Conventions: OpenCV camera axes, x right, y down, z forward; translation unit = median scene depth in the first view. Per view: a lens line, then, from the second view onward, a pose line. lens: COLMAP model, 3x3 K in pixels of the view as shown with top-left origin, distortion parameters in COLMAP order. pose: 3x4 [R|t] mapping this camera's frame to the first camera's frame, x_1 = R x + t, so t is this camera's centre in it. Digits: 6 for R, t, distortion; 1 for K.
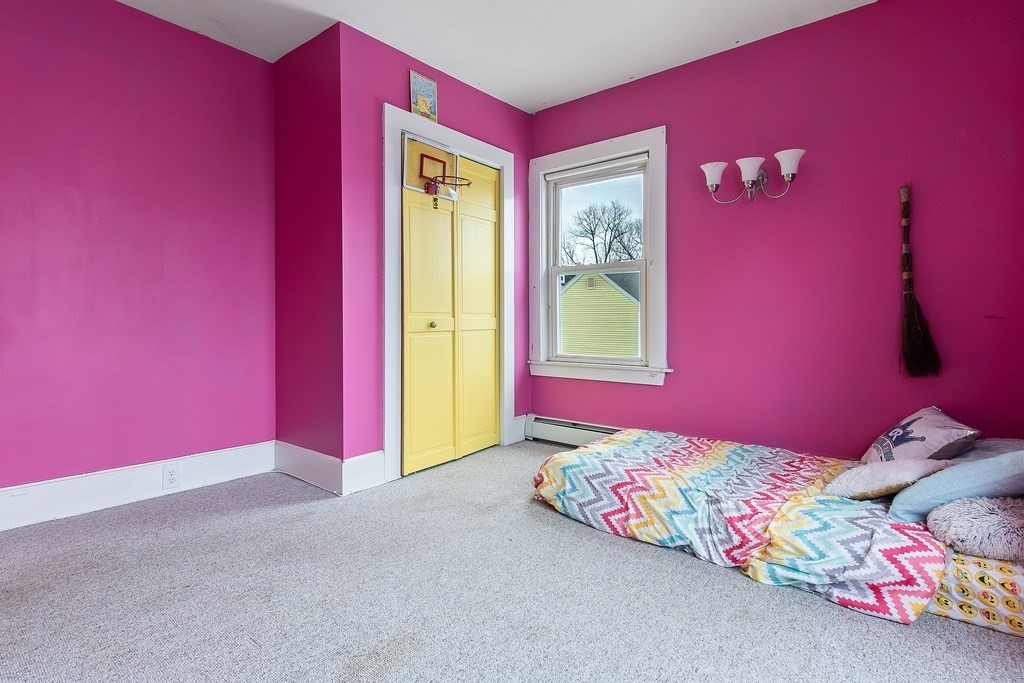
lens RADIAL K [[502.9, 0, 511.1], [0, 502.9, 319.4], [0, 0, 1]] dist [0.000541, 0.000213]
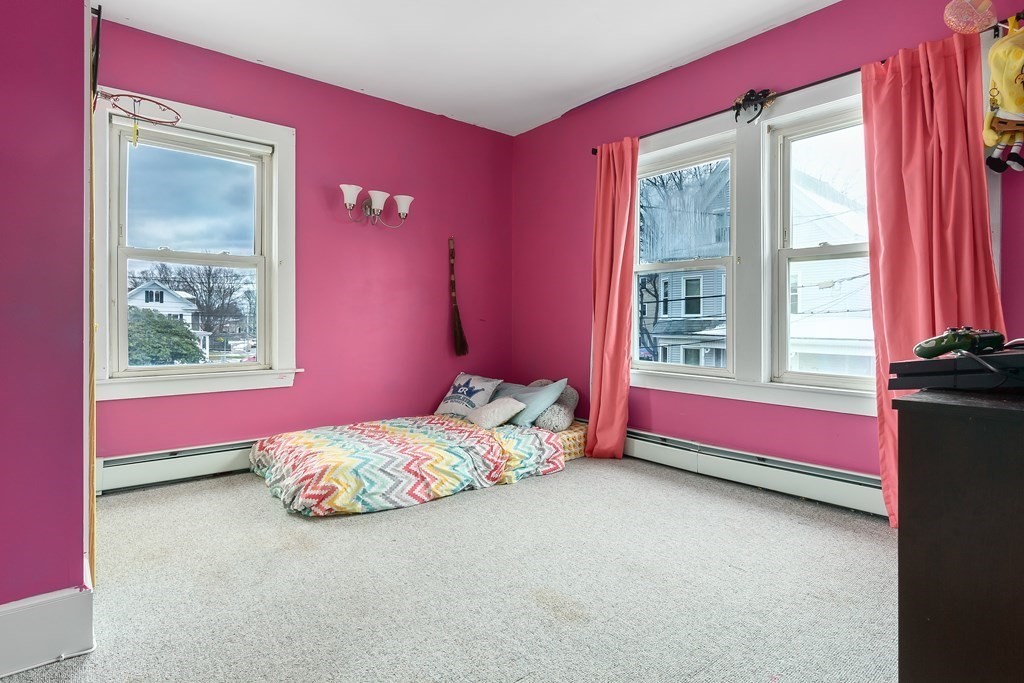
lens RADIAL K [[516.0, 0, 508.0], [0, 516.0, 320.1], [0, 0, 1]] dist [-0.002025, -0.000231]
pose [[0.211788, 0.003834, 0.977308, -0.894703], [-0.004756, 0.999985, -0.002893, 0.000364], [-0.977304, -0.004035, 0.211803, 0.523388]]
